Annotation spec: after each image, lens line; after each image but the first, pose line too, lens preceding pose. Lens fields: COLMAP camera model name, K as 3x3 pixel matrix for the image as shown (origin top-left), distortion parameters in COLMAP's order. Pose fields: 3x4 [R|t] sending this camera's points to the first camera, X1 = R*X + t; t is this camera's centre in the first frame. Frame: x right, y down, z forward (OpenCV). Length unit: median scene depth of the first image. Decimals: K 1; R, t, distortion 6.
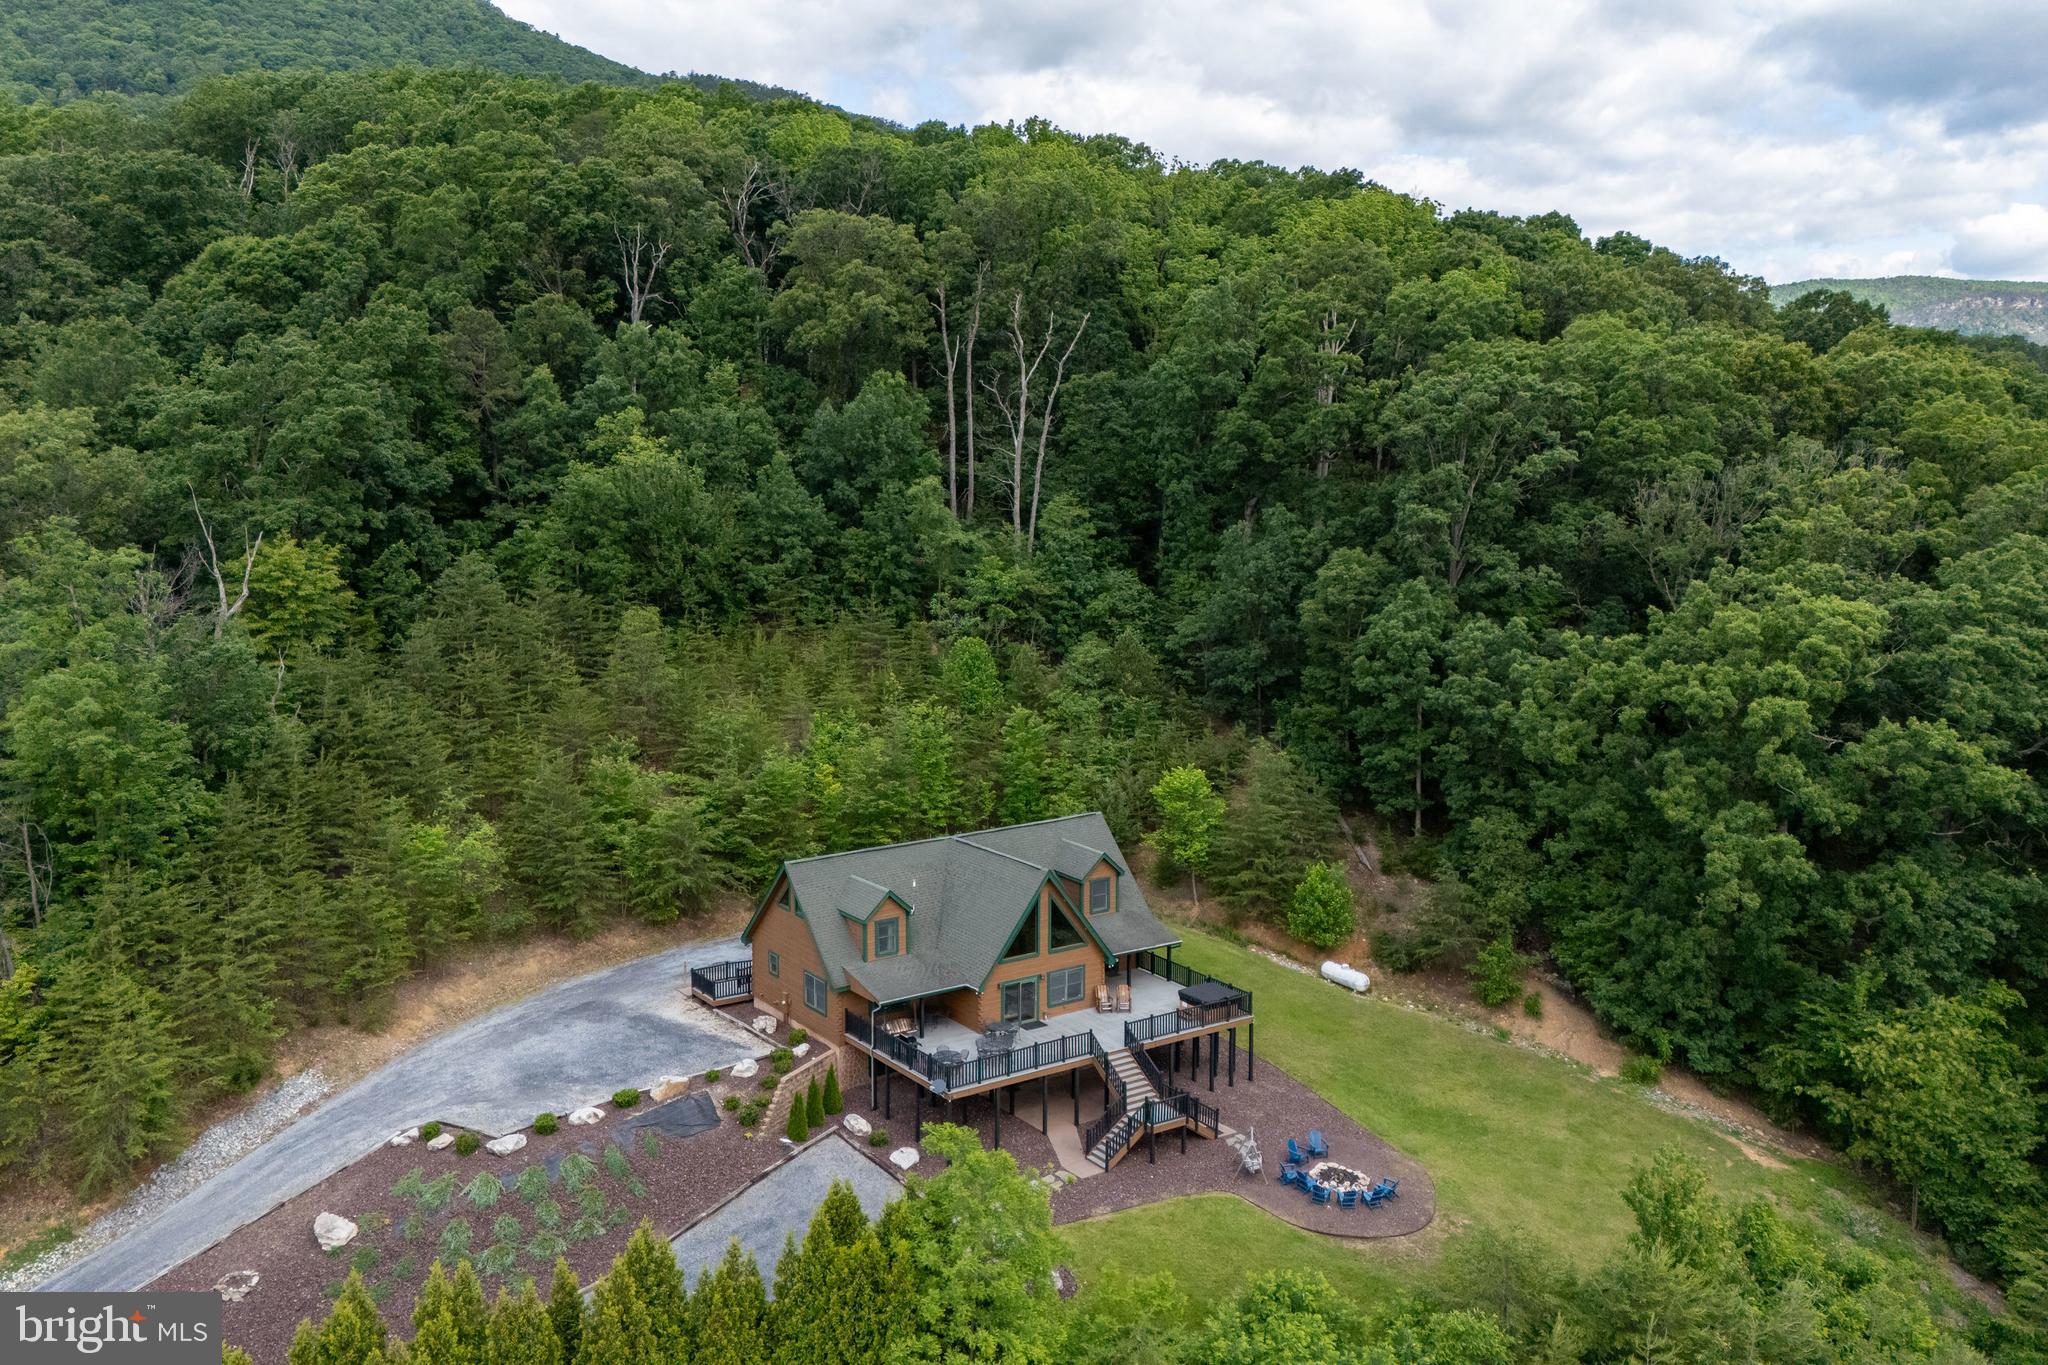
lens RADIAL K [[1755.6, 0, 1024.0], [0, 1755.6, 682.5], [0, 0, 1]] dist [0.147384, -0.292811]
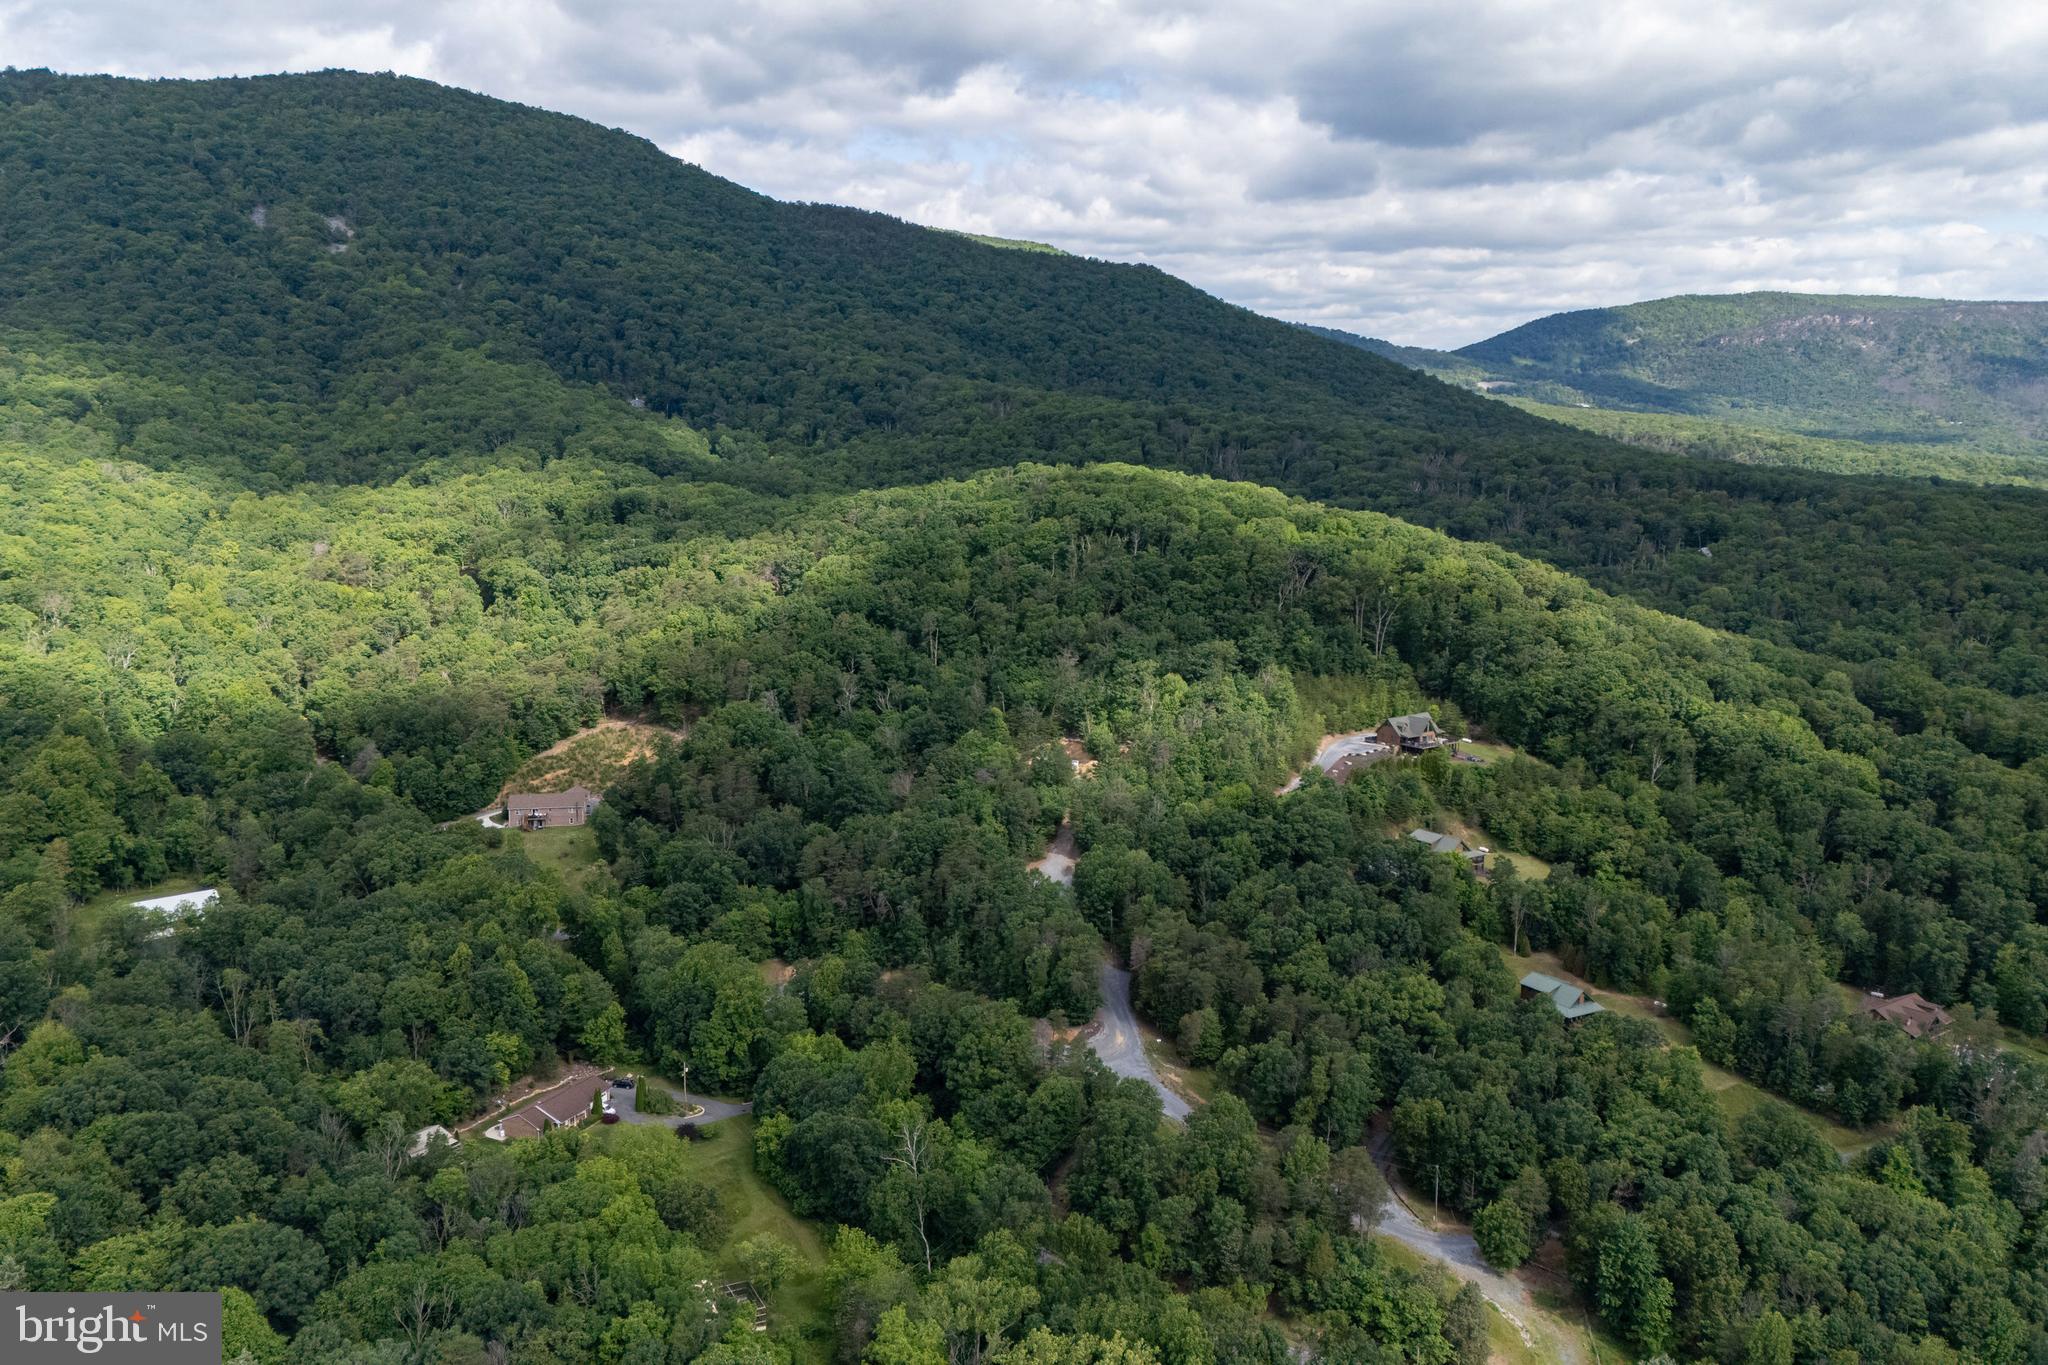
lens RADIAL K [[1756.3, 0, 1024.0], [0, 1756.3, 682.5], [0, 0, 1]] dist [0.104292, -0.141980]
pose [[0.998270, -0.007168, 0.058349, -1.792247], [0.006332, 0.999875, 0.014497, -0.128887], [-0.058446, -0.014102, 0.998191, -5.235343]]
